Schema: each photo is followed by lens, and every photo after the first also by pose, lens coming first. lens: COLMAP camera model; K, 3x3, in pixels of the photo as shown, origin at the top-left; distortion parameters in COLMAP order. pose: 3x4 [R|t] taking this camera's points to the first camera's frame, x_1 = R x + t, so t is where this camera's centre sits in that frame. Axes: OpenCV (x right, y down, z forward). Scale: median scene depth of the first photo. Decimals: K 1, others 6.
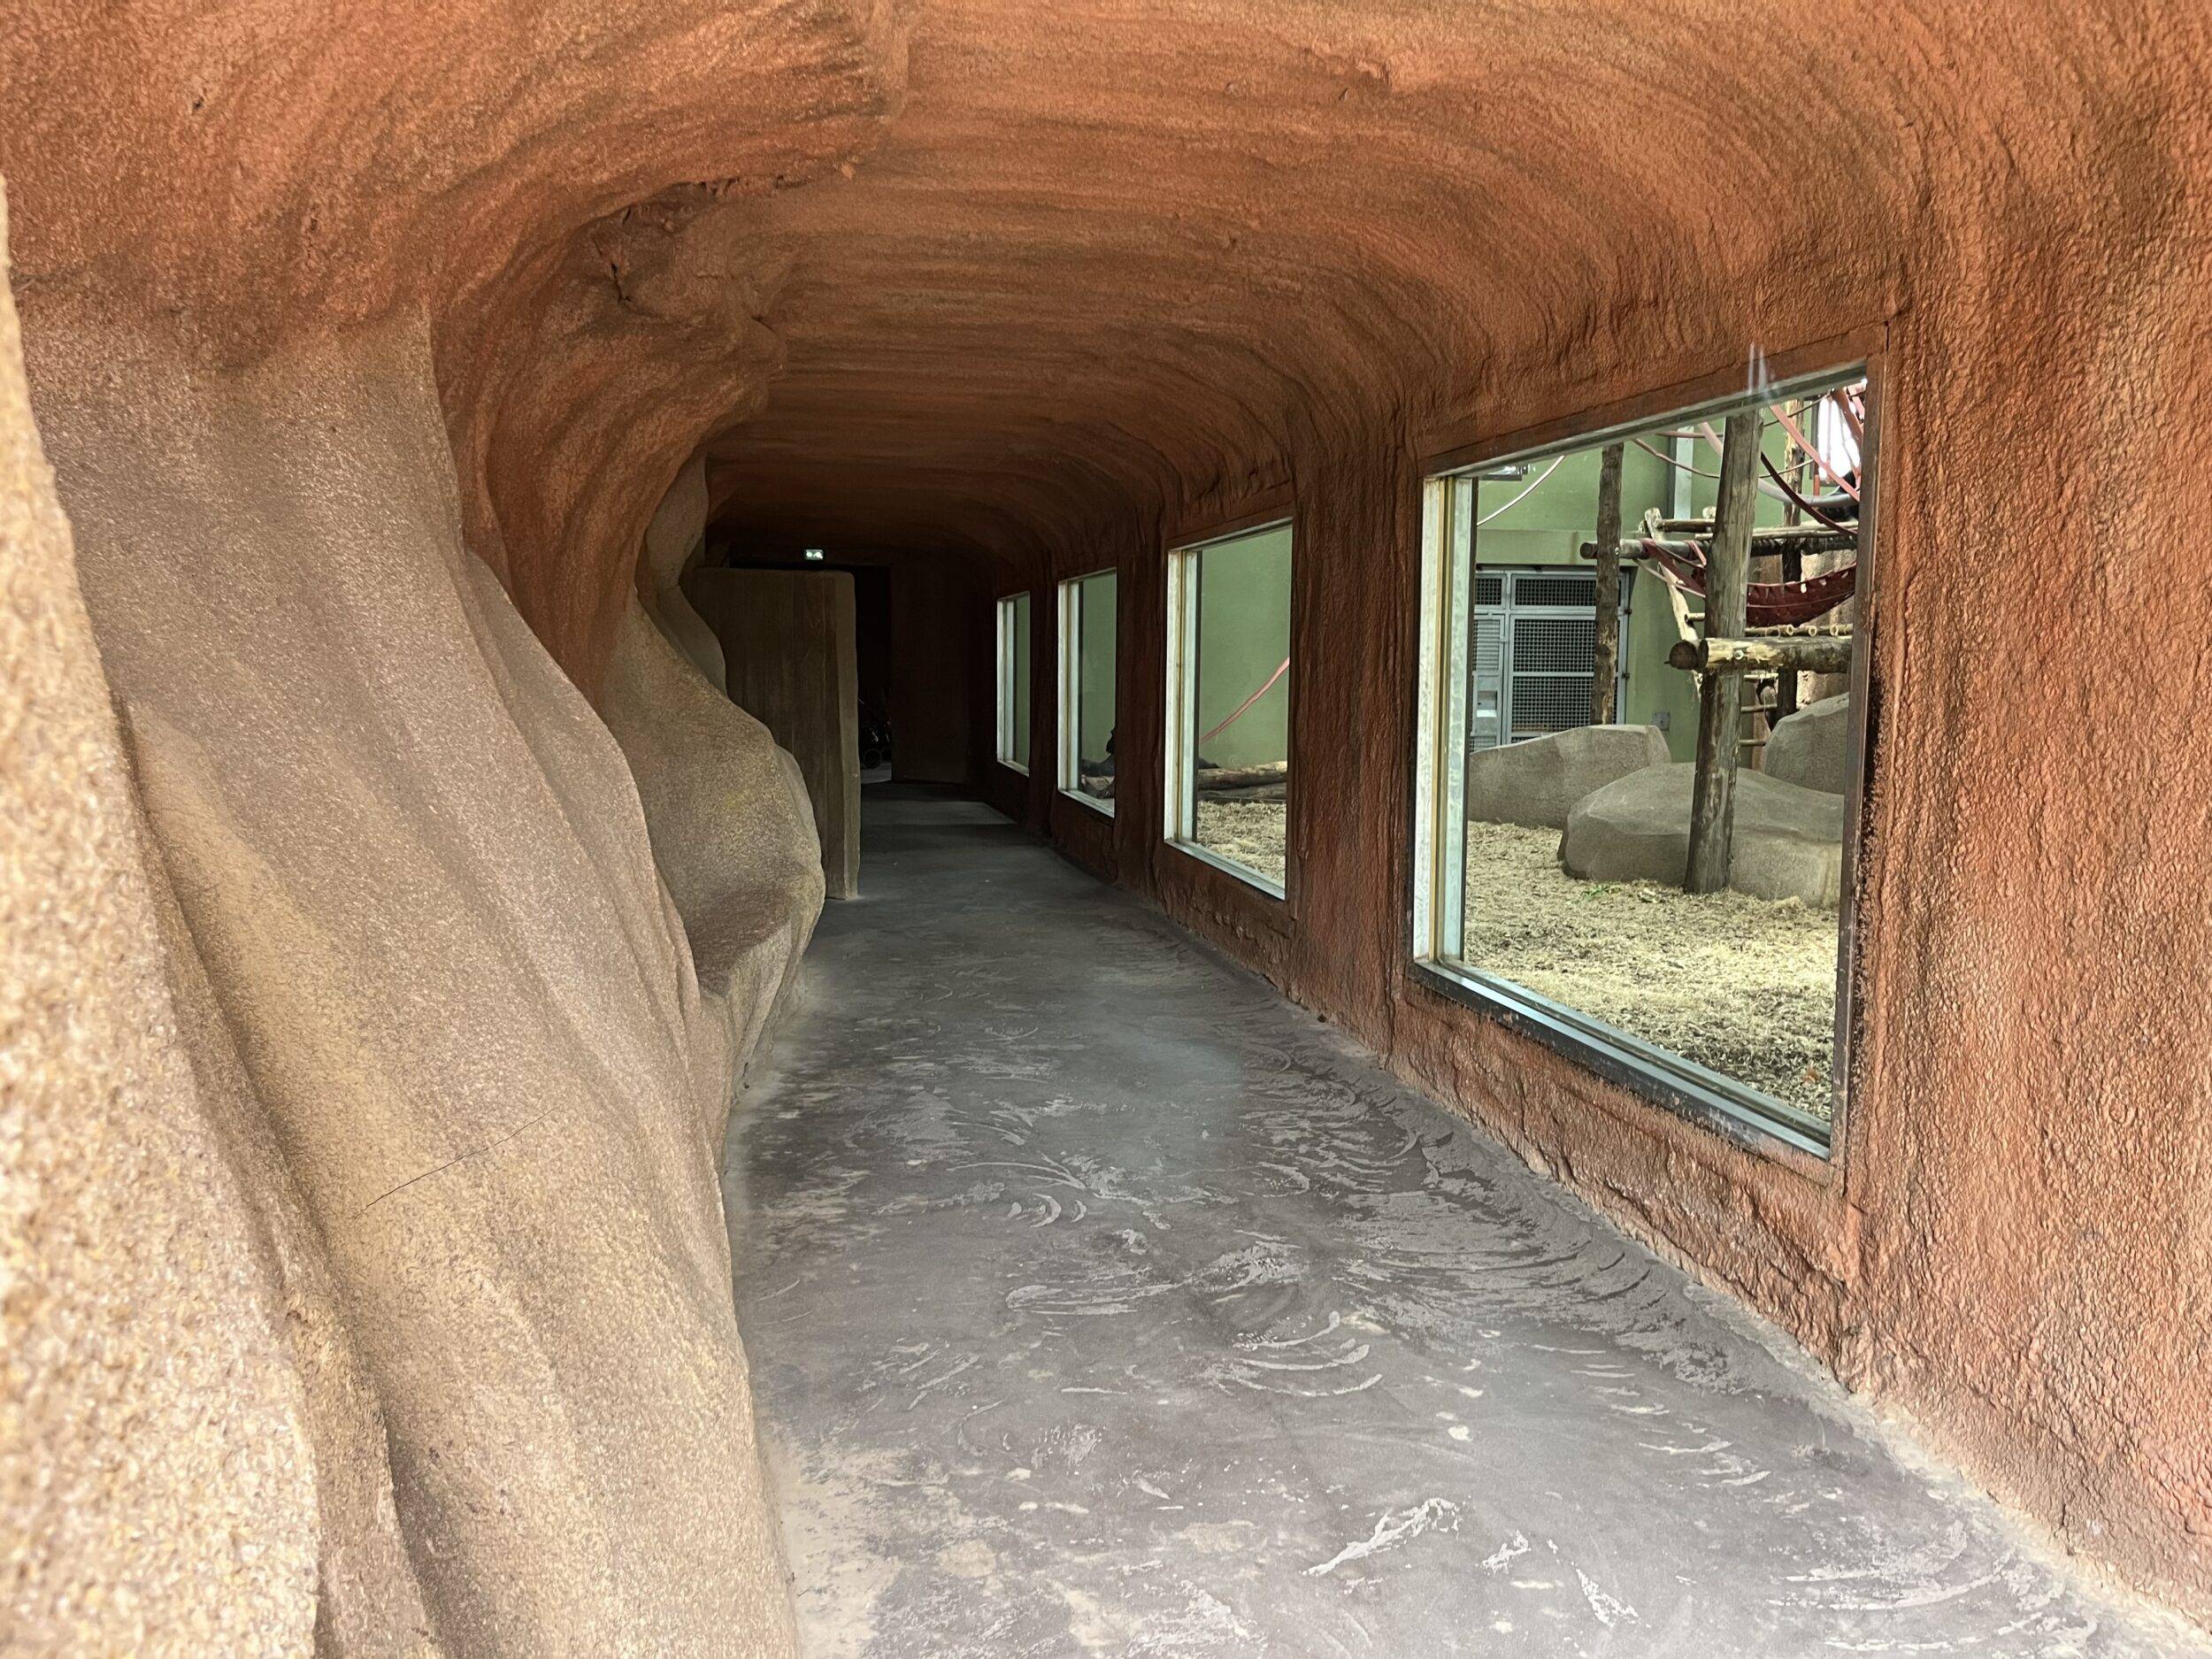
lens RADIAL K [[1727.5, 0, 1141.1], [0, 1727.5, 825.9], [0, 0, 1]] dist [0.055181, -0.064888]
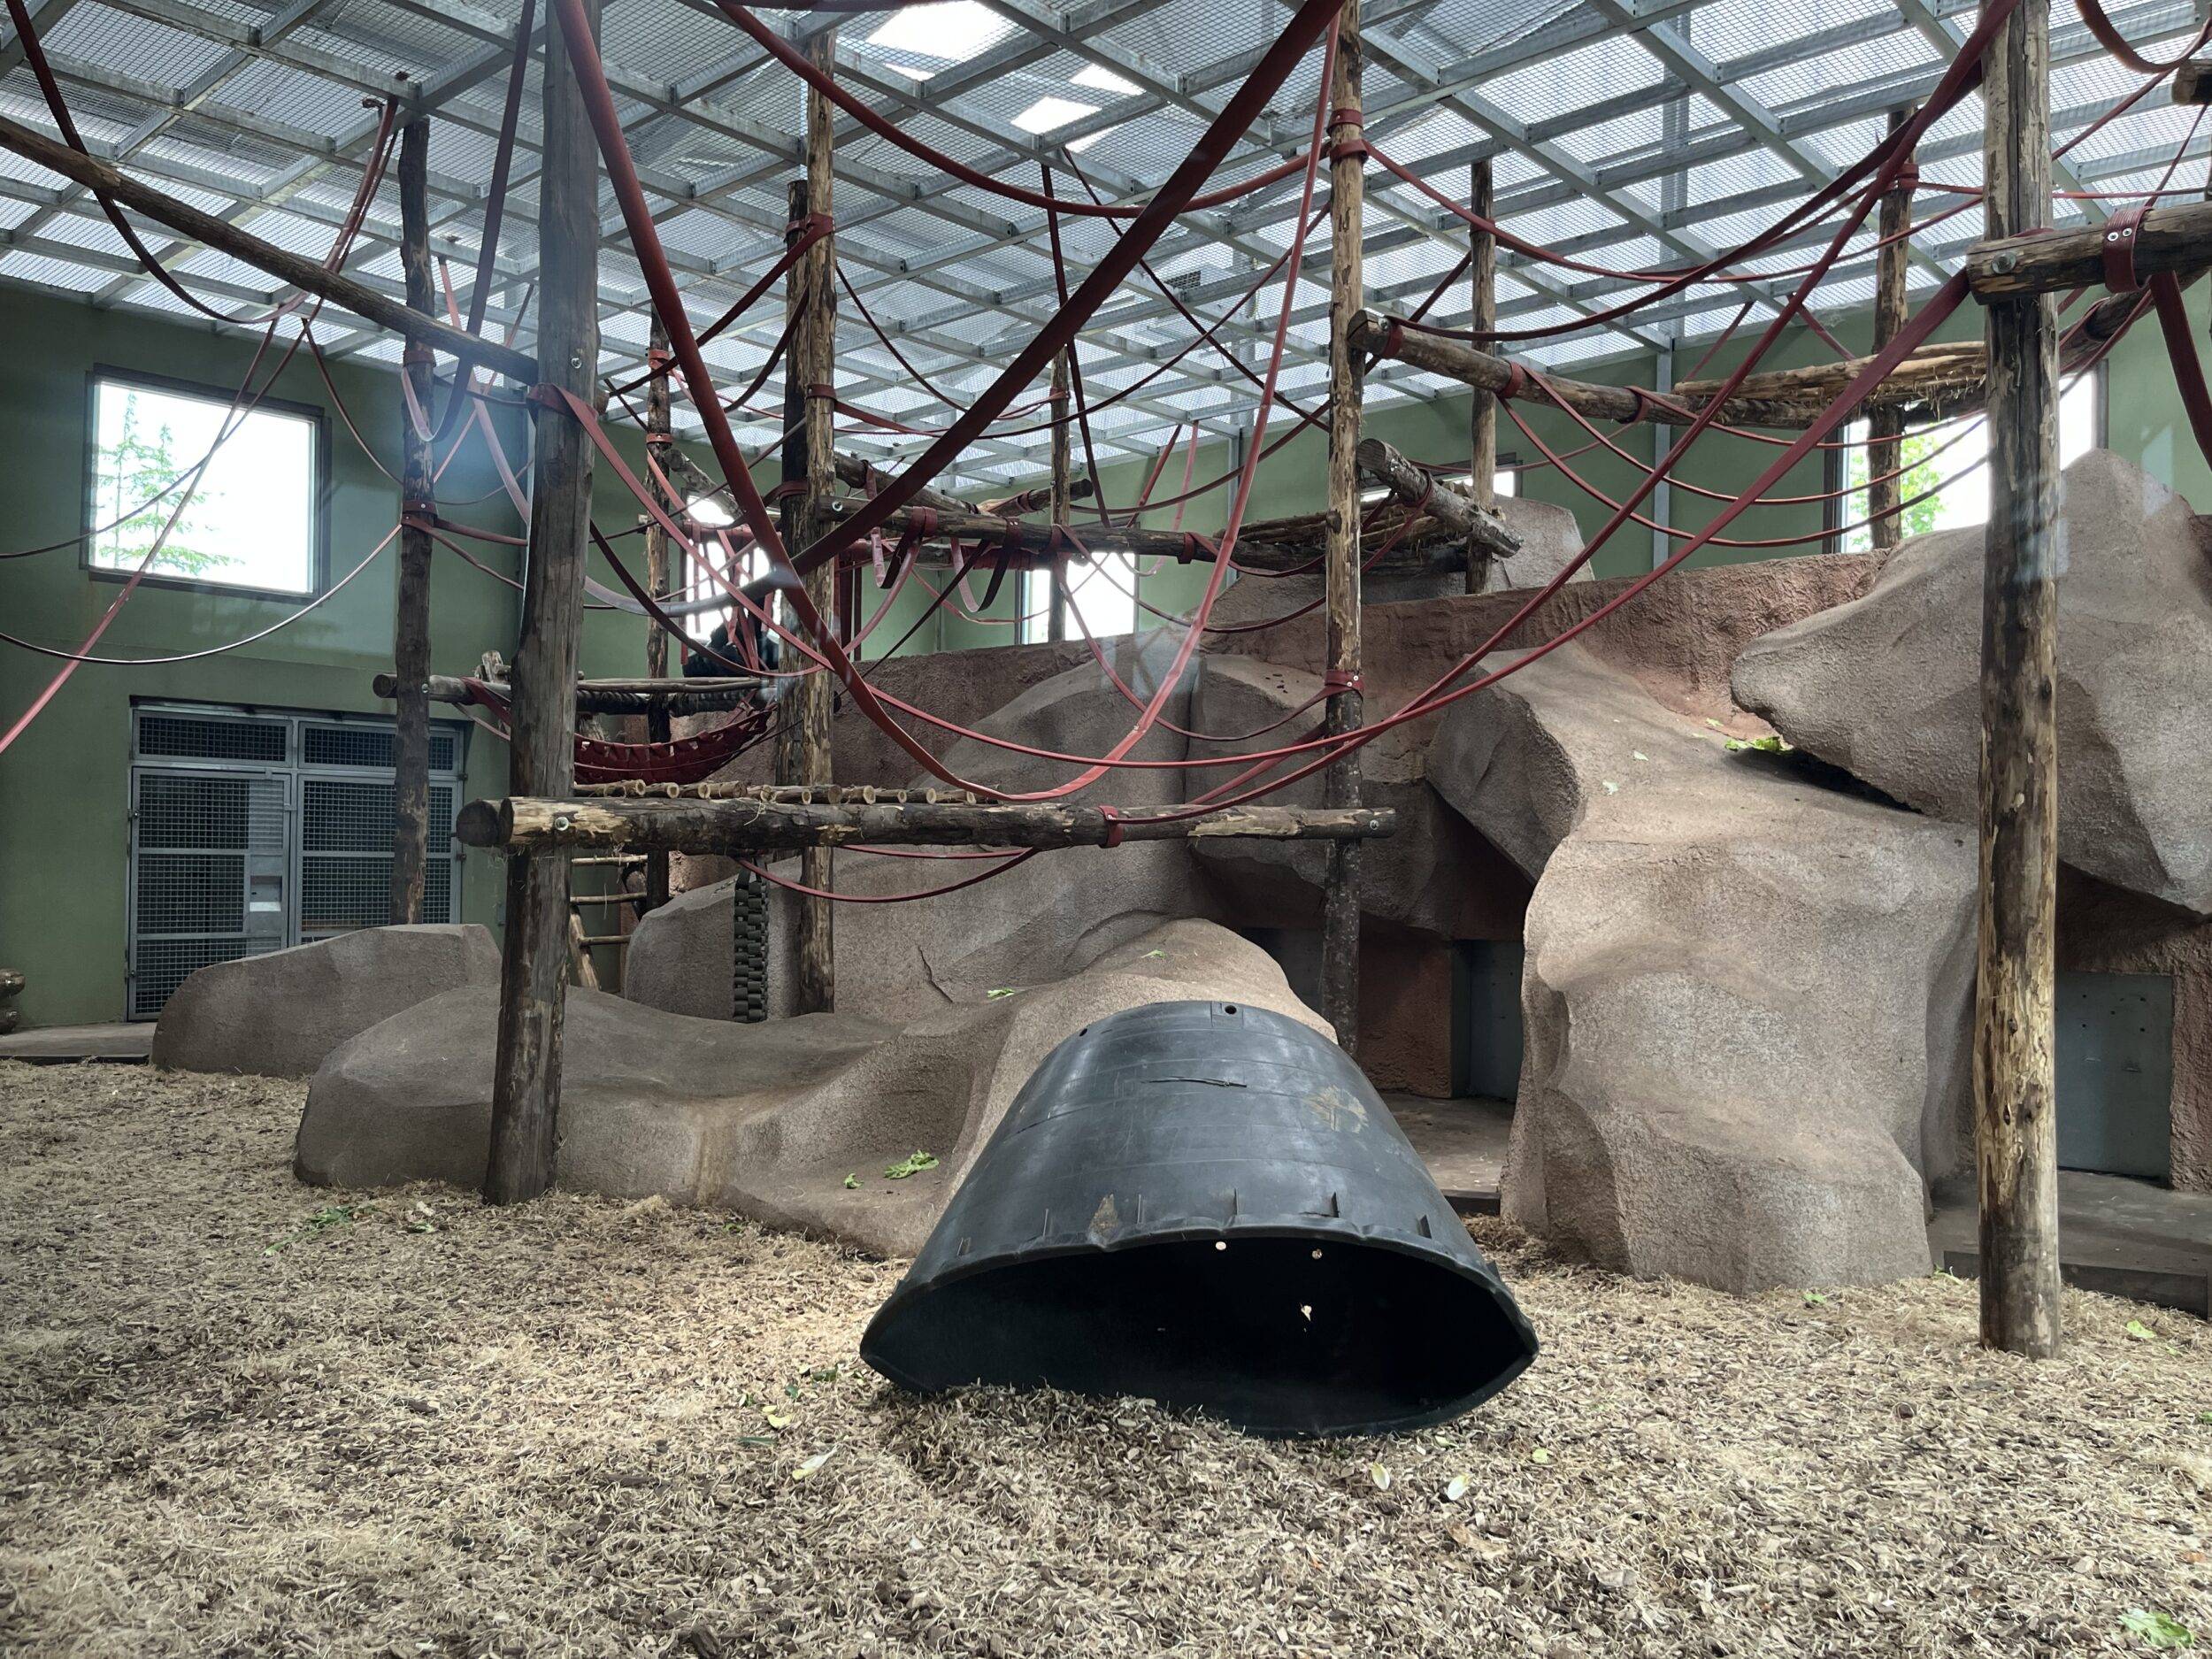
lens RADIAL K [[1727.5, 0, 1141.1], [0, 1727.5, 825.9], [0, 0, 1]] dist [0.055181, -0.064888]
pose [[0.814775, 0.015350, 0.579574, 0.143017], [0.045472, 0.994878, -0.090274, -0.029464], [-0.577992, 0.099907, 0.809904, 0.349651]]
